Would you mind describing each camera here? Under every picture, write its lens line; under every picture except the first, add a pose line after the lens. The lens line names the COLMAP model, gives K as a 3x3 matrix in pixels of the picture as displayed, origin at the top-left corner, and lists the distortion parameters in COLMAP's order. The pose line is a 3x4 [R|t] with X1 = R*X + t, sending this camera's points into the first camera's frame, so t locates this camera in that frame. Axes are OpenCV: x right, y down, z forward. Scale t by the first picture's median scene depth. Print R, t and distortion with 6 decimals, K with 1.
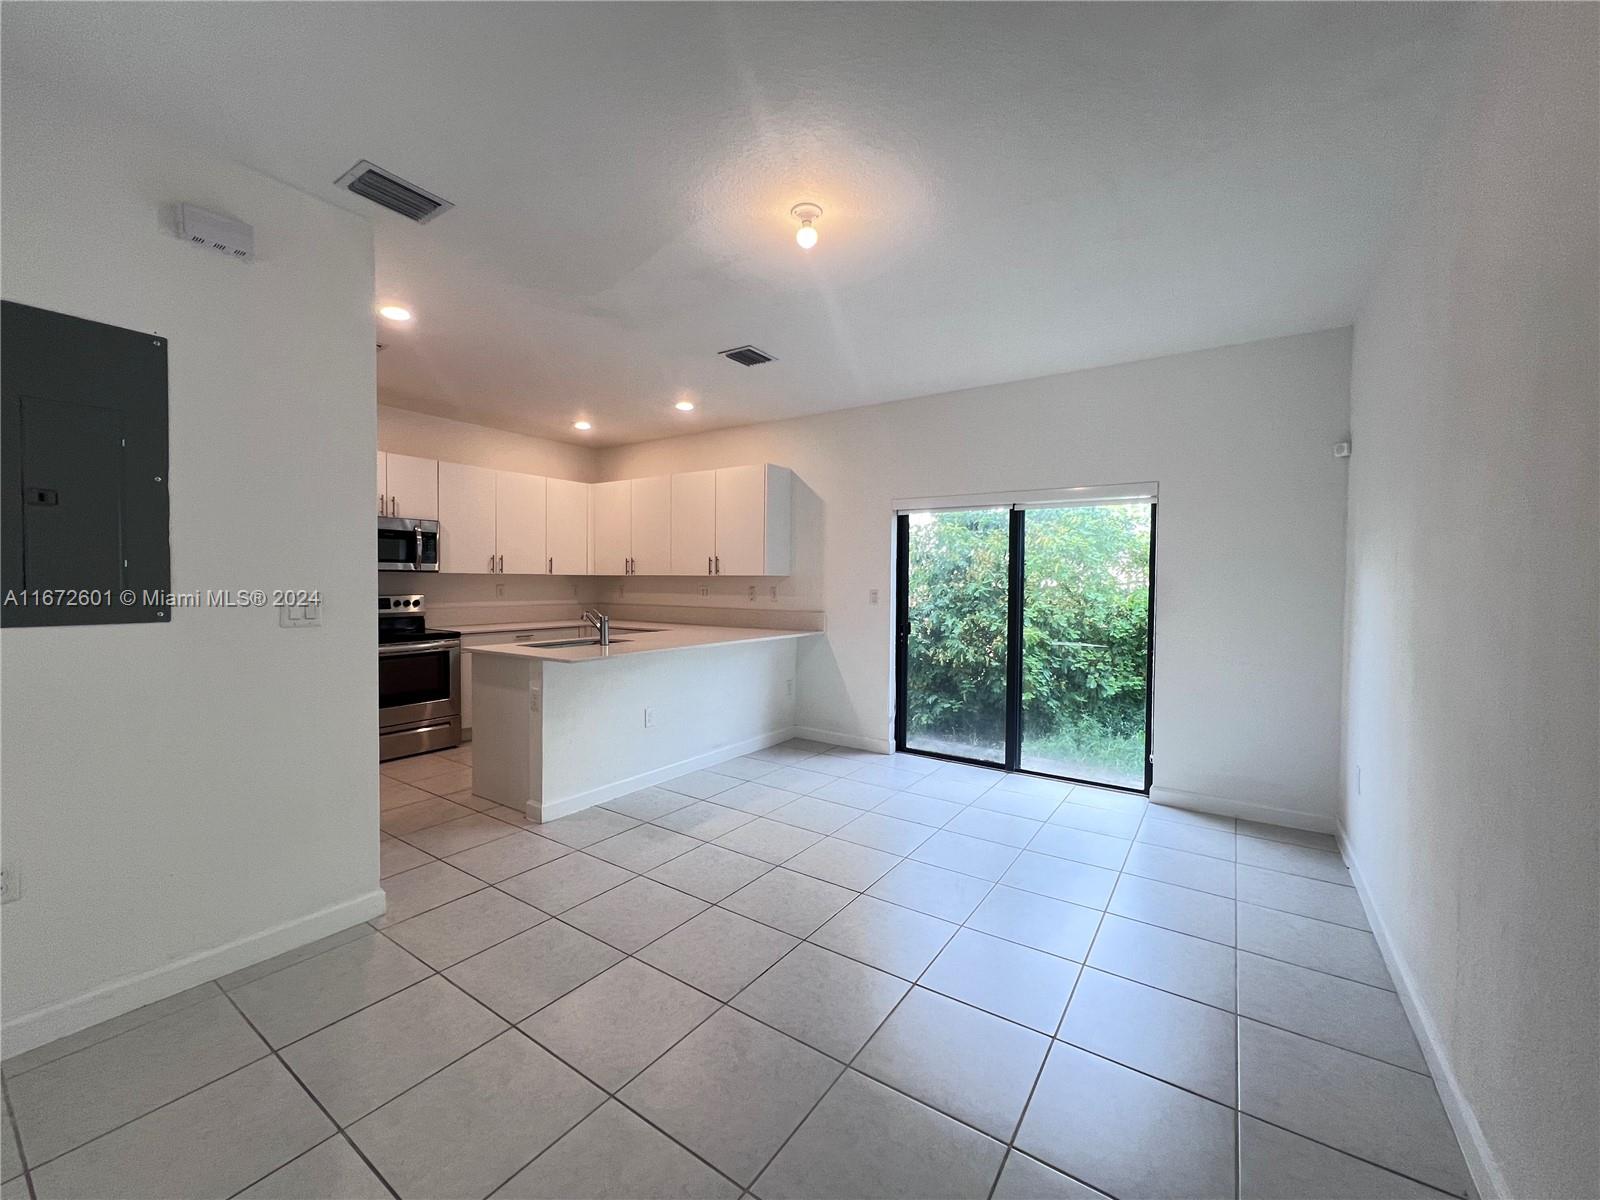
lens RADIAL K [[632.6, 0, 800.0], [0, 632.6, 600.0], [0, 0, 1]] dist [-0.022090, -0.000124]
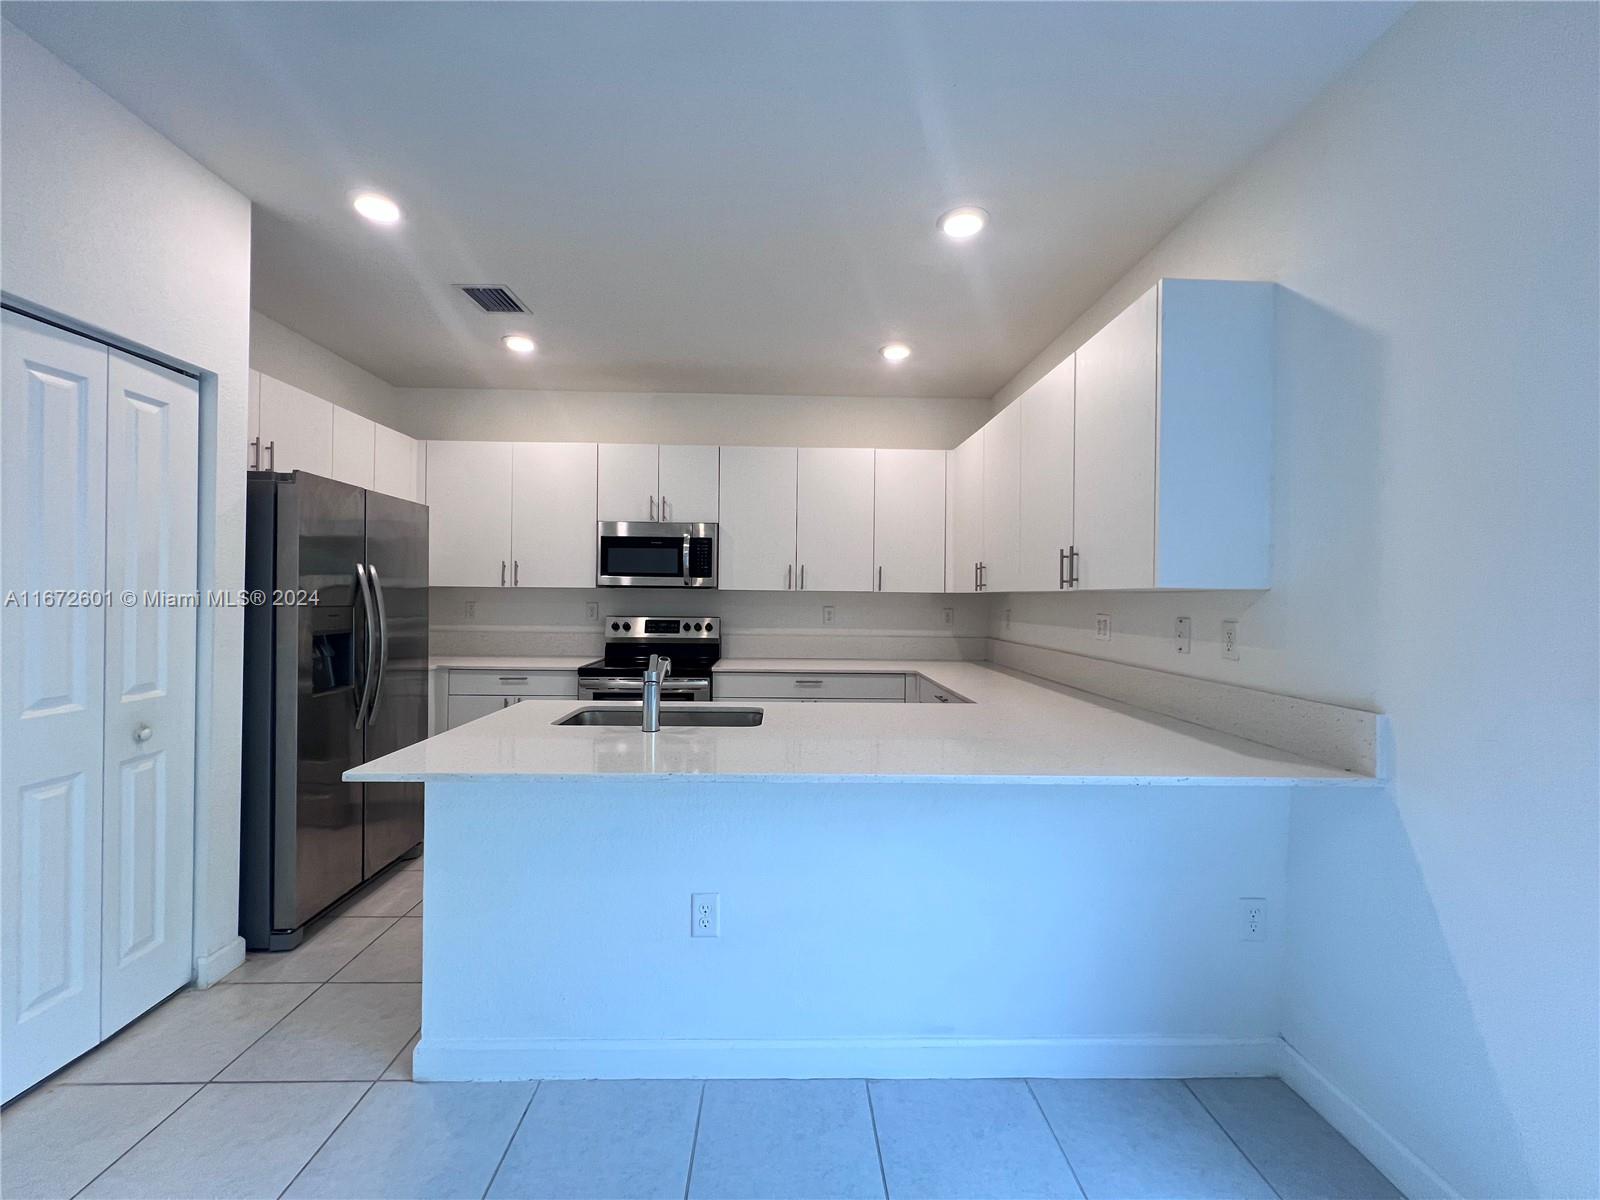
lens RADIAL K [[635.9, 0, 795.5], [0, 635.9, 594.4], [0, 0, 1]] dist [-0.002074, -0.000320]
pose [[0.583200, -0.004408, -0.812317, 0.118637], [-0.030302, 0.999171, -0.027177, -0.018702], [0.811763, 0.040464, 0.582583, 0.608103]]
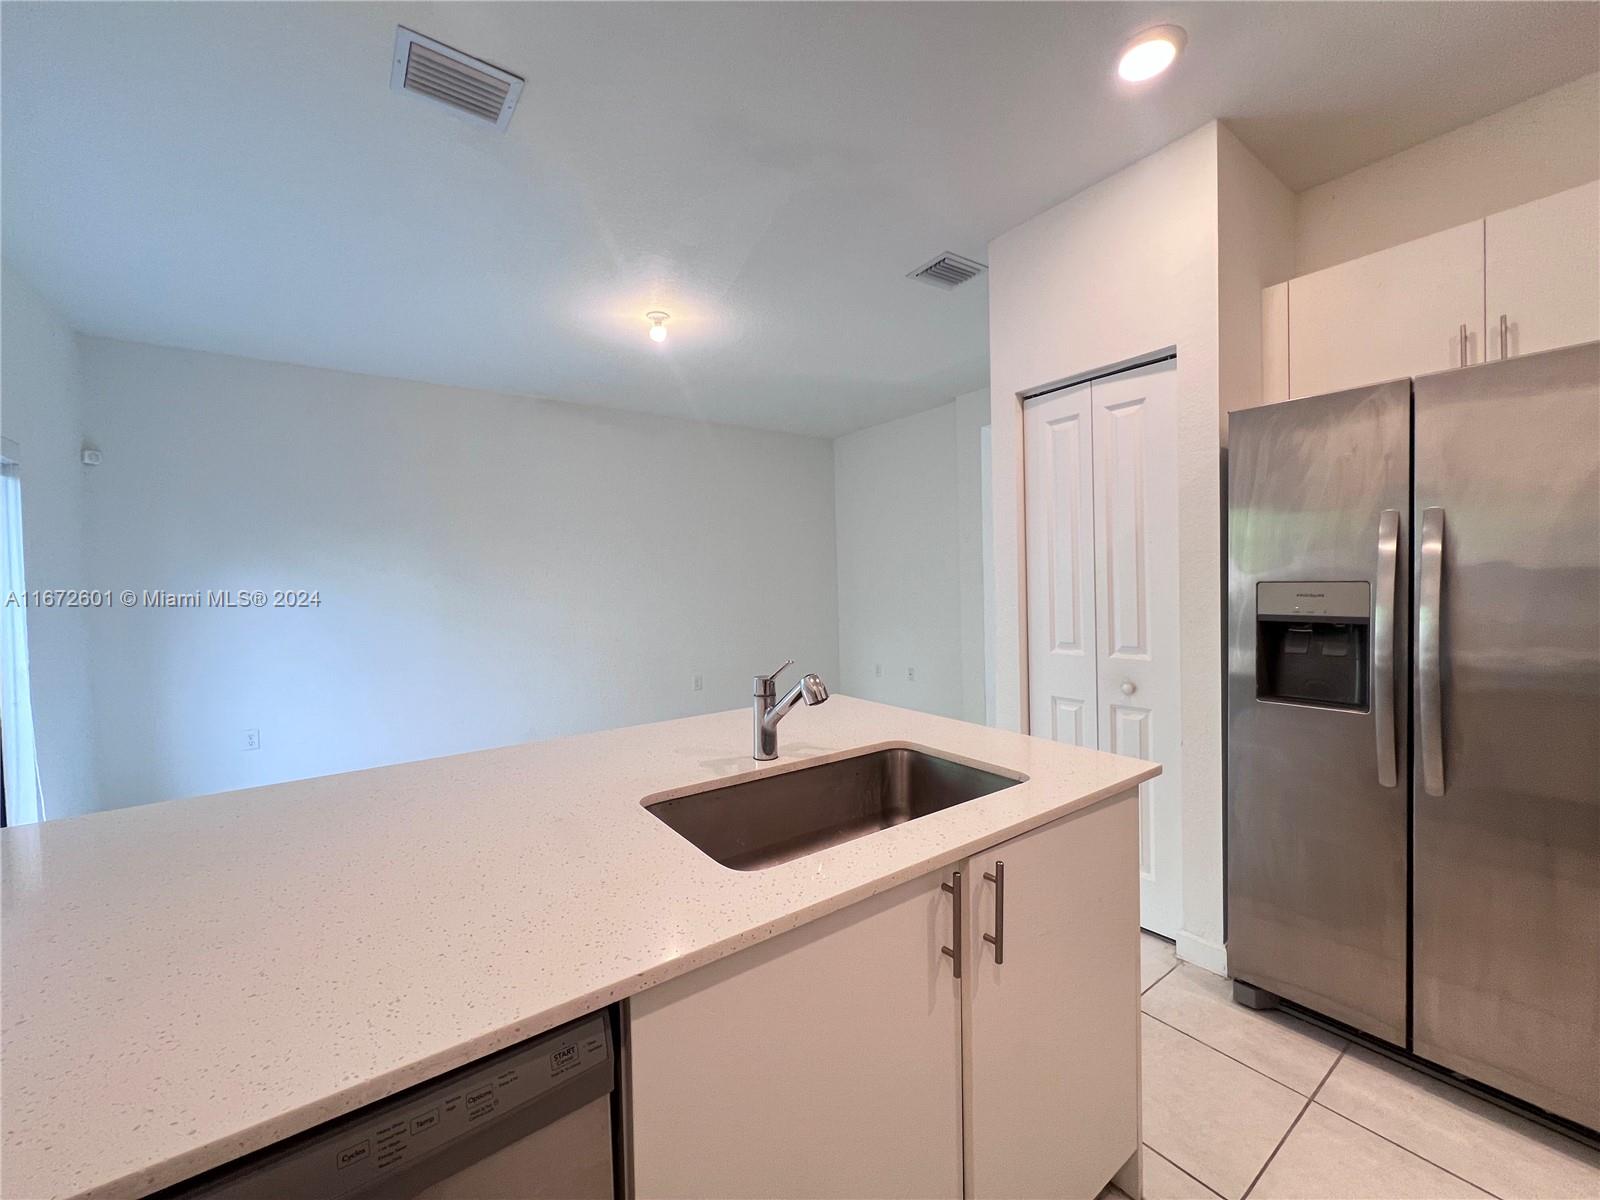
lens RADIAL K [[635.9, 0, 795.5], [0, 635.9, 594.4], [0, 0, 1]] dist [-0.002074, -0.000320]
pose [[-0.940697, 0.003664, 0.339229, -0.339850], [0.021174, 0.998626, 0.047928, -0.026618], [-0.338587, 0.052269, -0.939482, 1.007464]]
